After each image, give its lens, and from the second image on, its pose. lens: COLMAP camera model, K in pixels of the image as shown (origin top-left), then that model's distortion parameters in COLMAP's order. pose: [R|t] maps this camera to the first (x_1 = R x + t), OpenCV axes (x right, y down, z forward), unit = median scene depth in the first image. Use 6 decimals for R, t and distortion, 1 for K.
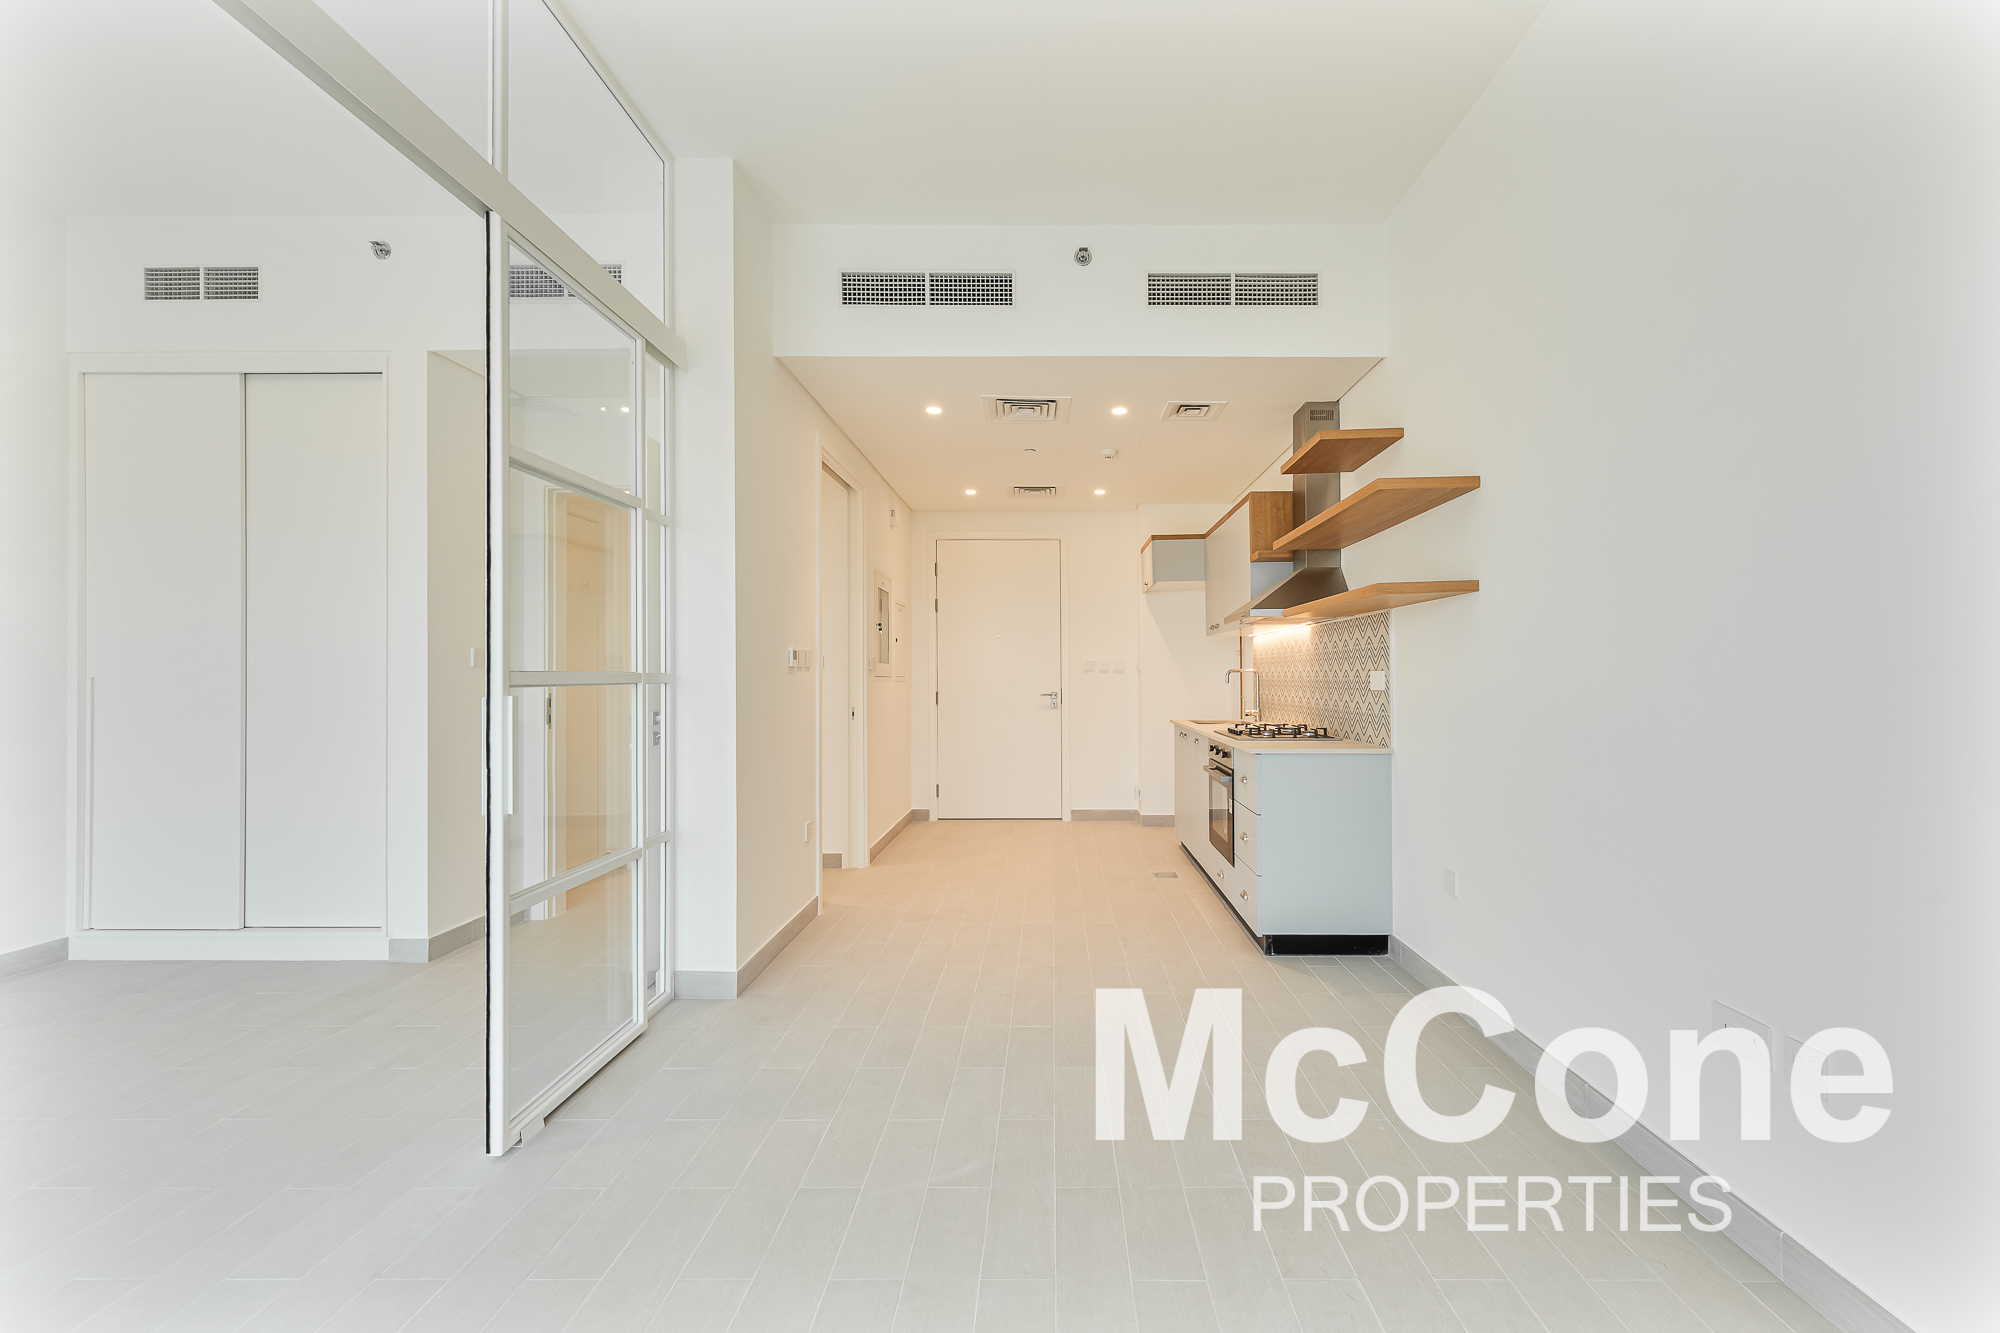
lens RADIAL K [[803.2, 0, 1038.3], [0, 803.2, 669.3], [0, 0, 1]] dist [-0.001407, -0.000358]
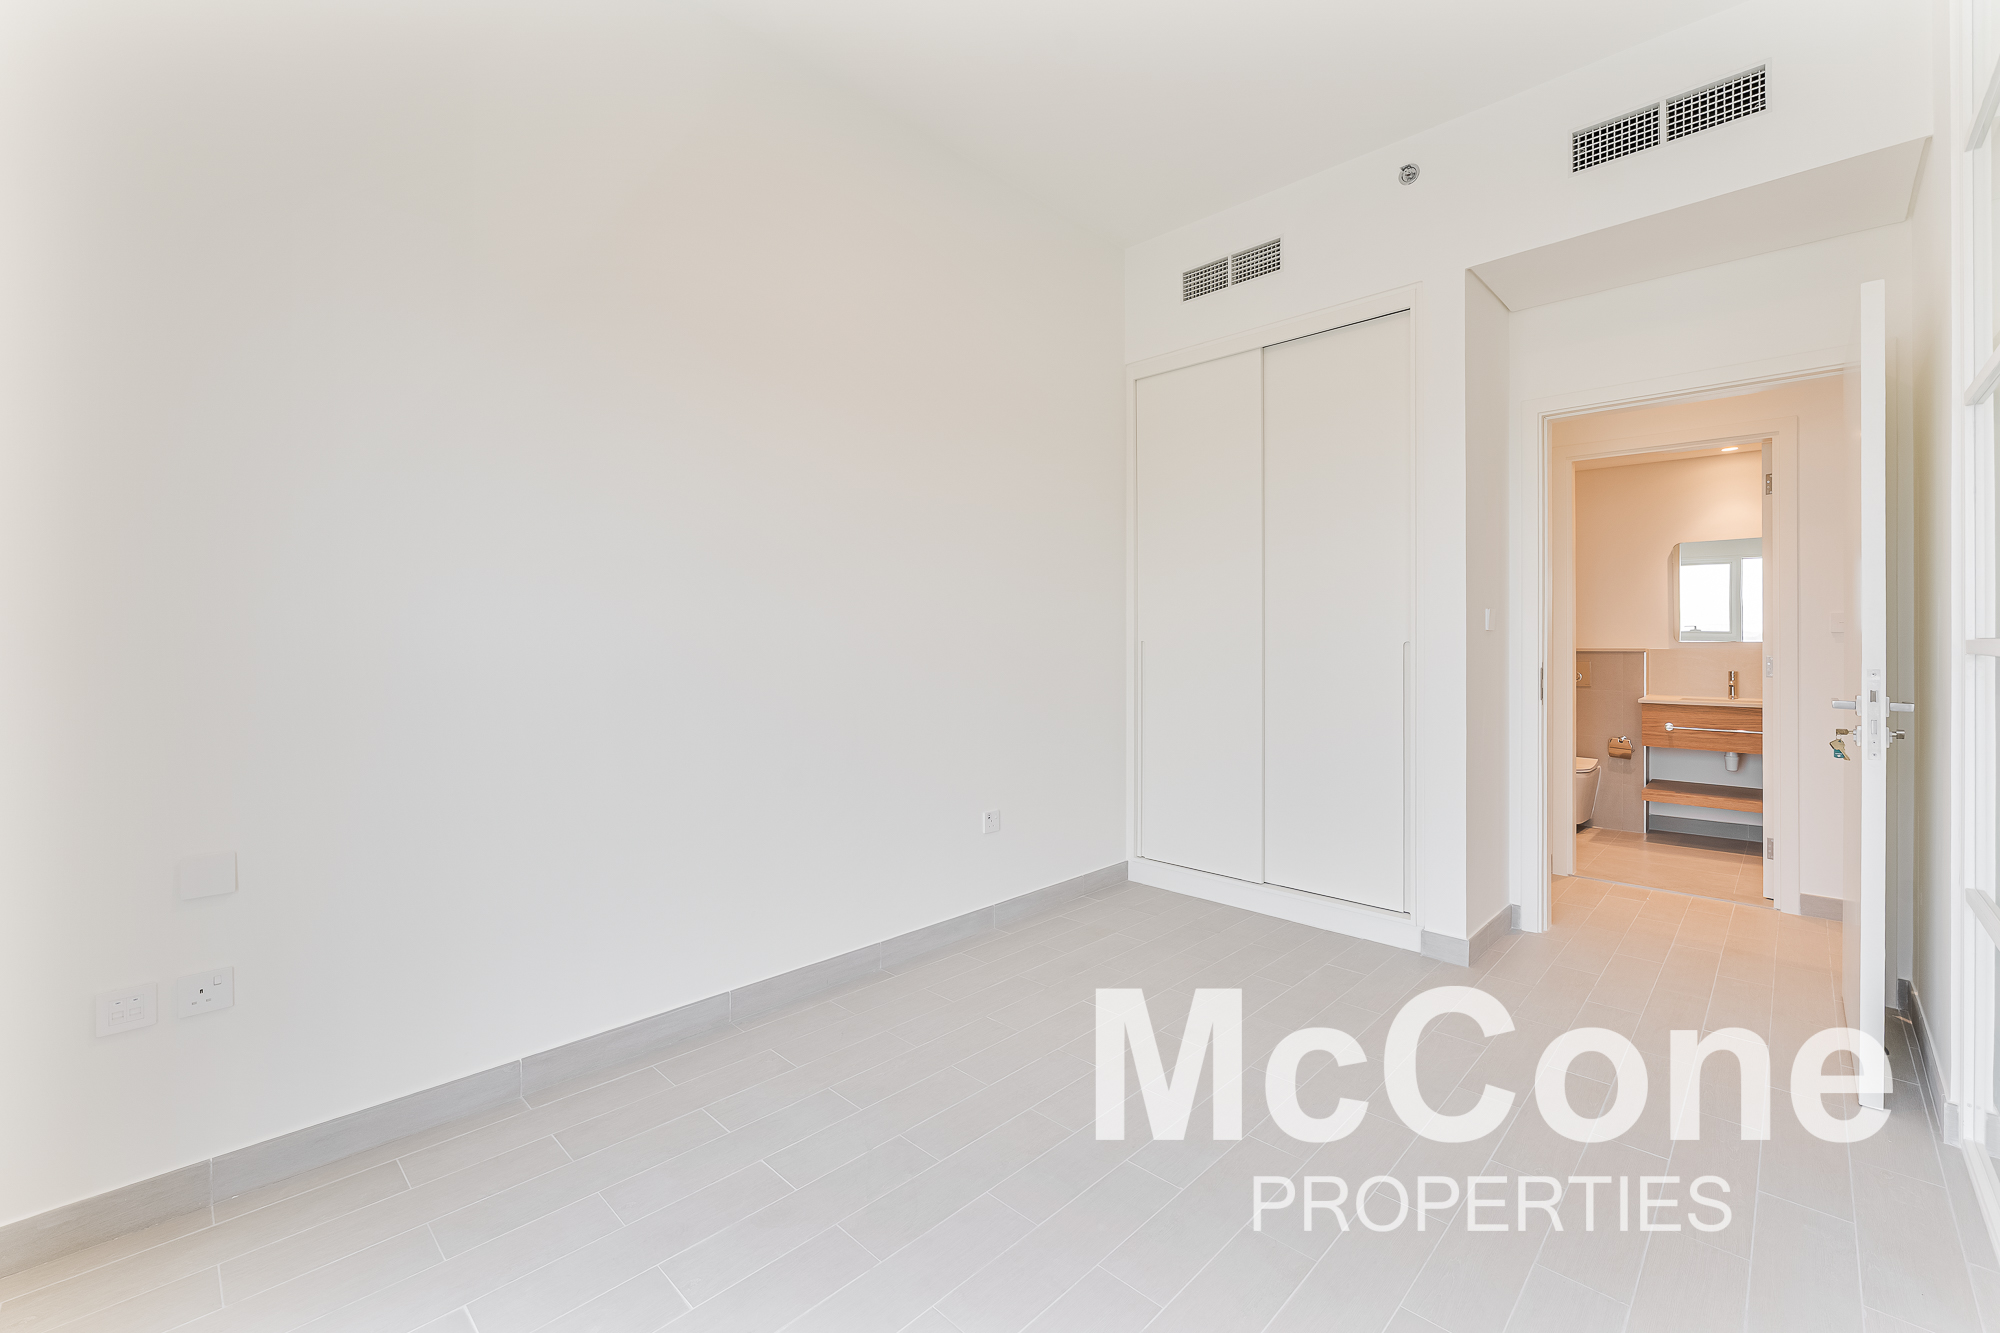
lens RADIAL K [[843.9, 0, 996.8], [0, 843.9, 618.6], [0, 0, 1]] dist [-0.000683, 0.000055]
pose [[0.707063, -0.015883, -0.706972, -0.468734], [0.007966, 0.999863, -0.014496, -0.004506], [0.707106, 0.004618, 0.707092, -0.012603]]
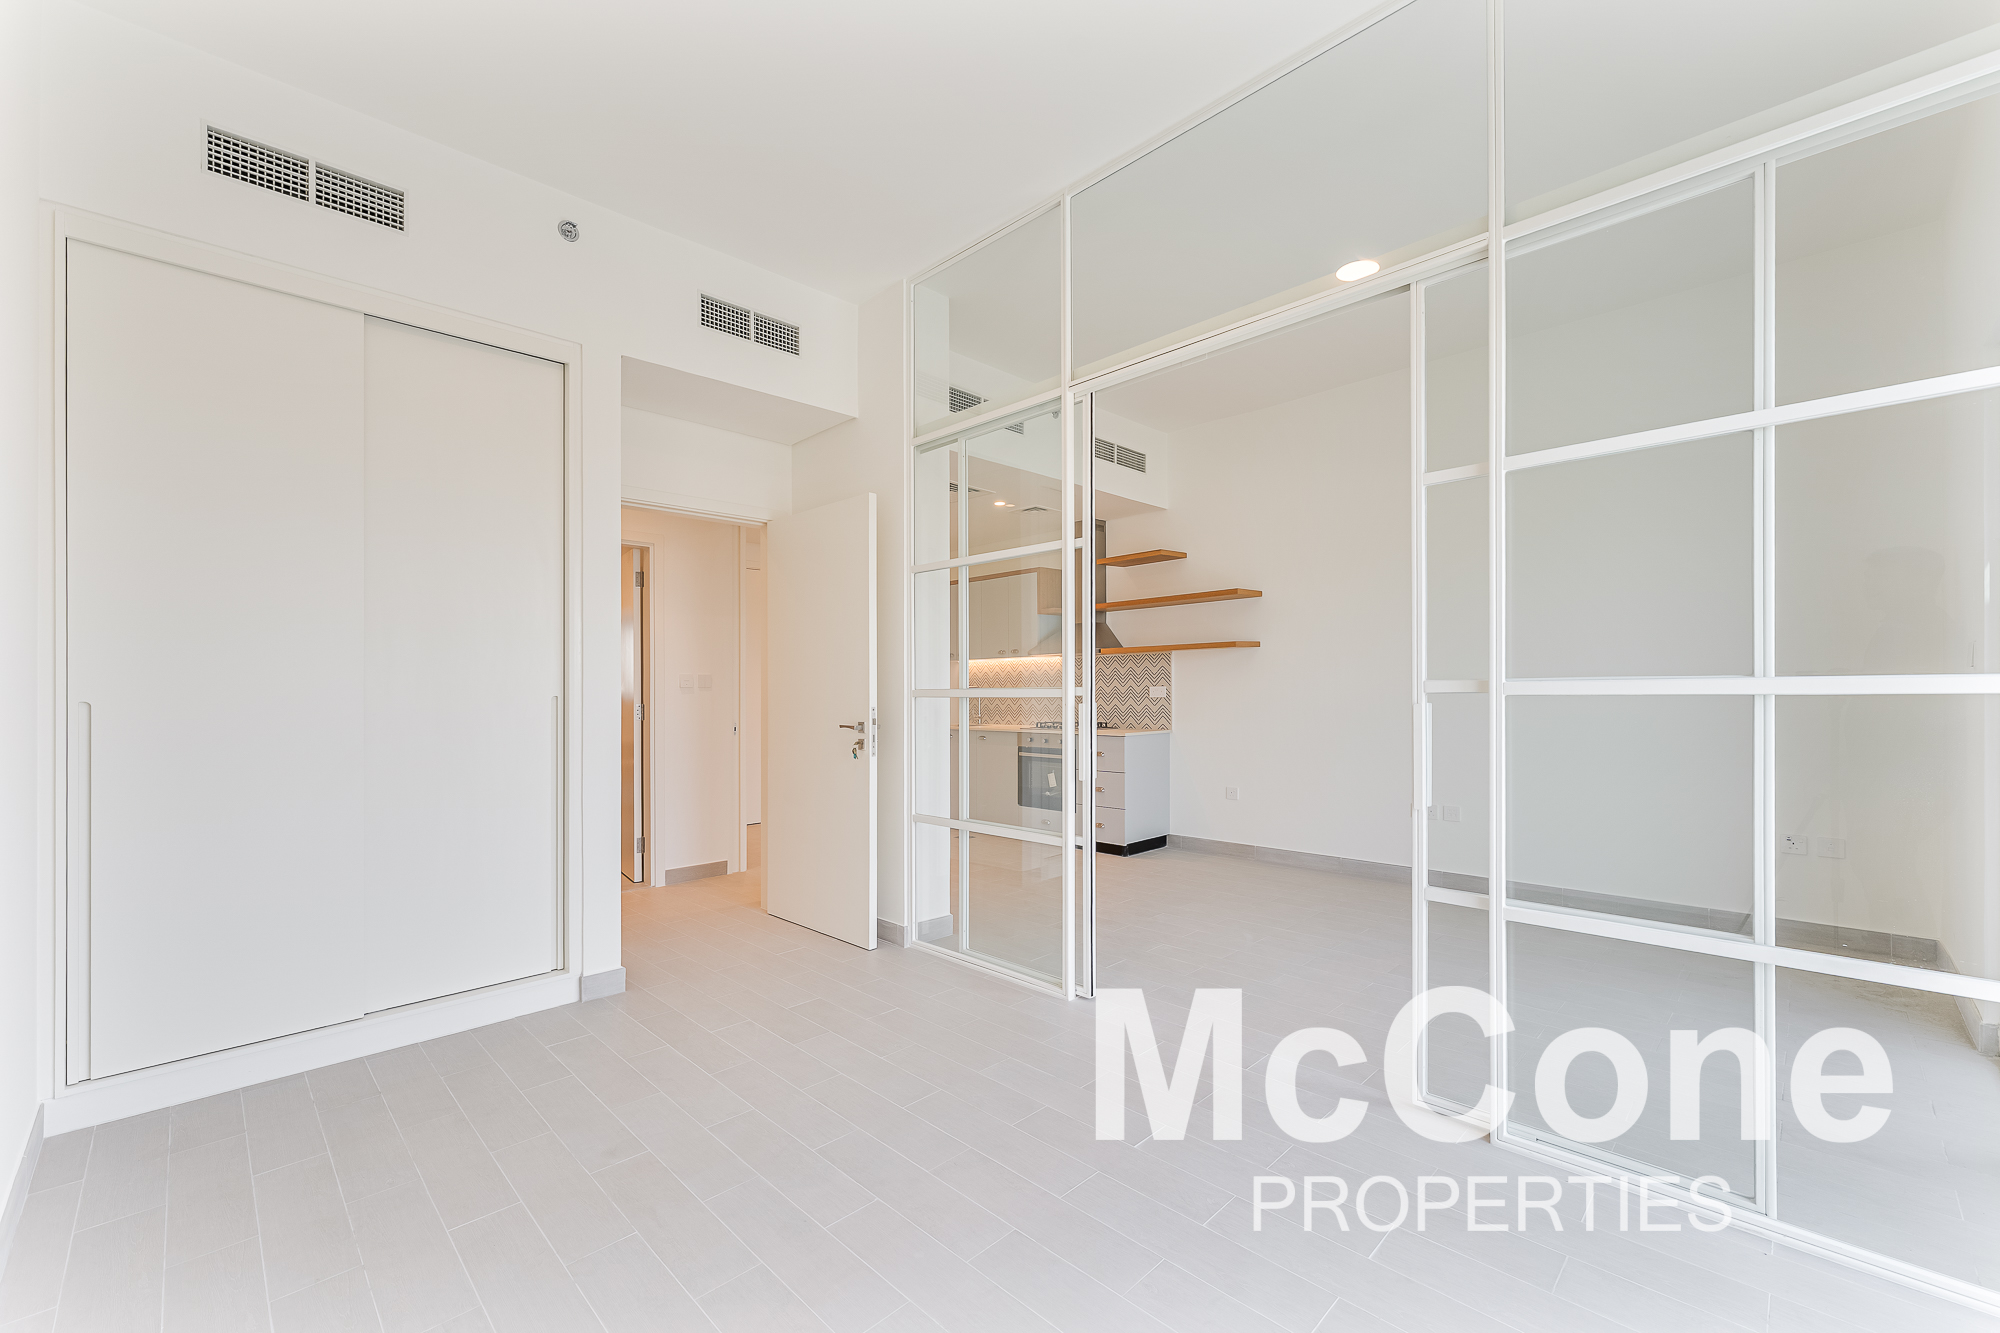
lens RADIAL K [[829.7, 0, 996.5], [0, 829.7, 708.5], [0, 0, 1]] dist [0.001225, -0.006884]
pose [[0.702787, -0.023334, 0.711018, -1.136927], [0.005512, 0.999611, 0.027356, -0.001034], [-0.711379, -0.015306, 0.702642, -0.017444]]
